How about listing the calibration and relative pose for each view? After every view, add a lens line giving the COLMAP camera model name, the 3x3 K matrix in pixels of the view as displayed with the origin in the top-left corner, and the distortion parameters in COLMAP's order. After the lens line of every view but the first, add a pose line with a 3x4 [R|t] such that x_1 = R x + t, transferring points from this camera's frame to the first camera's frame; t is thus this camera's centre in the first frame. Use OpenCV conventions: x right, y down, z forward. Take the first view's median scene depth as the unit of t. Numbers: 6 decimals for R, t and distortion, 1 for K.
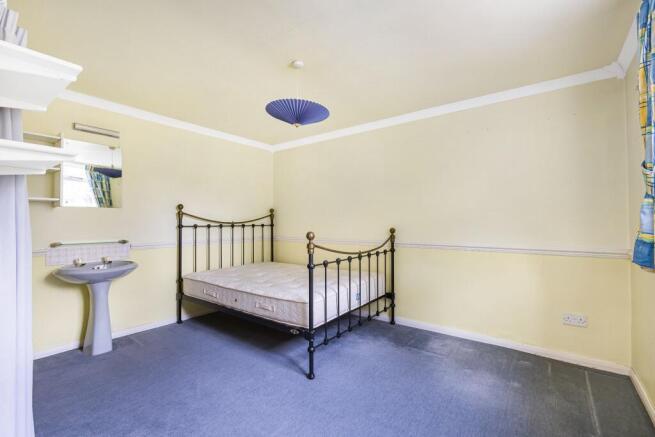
lens RADIAL K [[292.9, 0, 332.2], [0, 292.9, 220.7], [0, 0, 1]] dist [-0.003783, -0.000213]
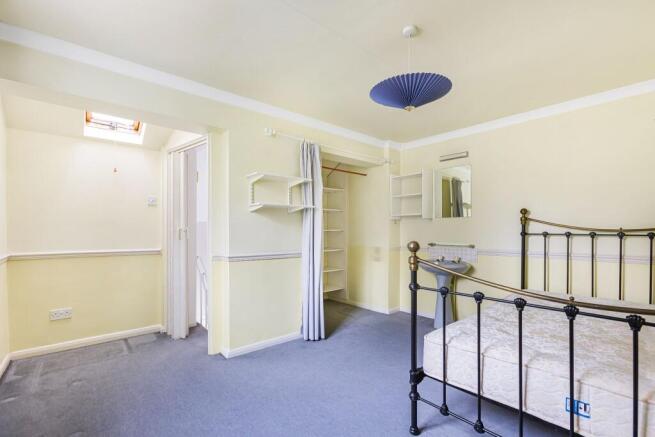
lens RADIAL K [[297.1, 0, 327.3], [0, 297.1, 231.7], [0, 0, 1]] dist [-0.000382, -0.000016]
pose [[-0.217781, 0.007153, -0.975972, 0.505807], [0.001422, 0.999974, 0.007012, 0.005919], [0.975997, 0.000140, -0.217785, 0.662029]]
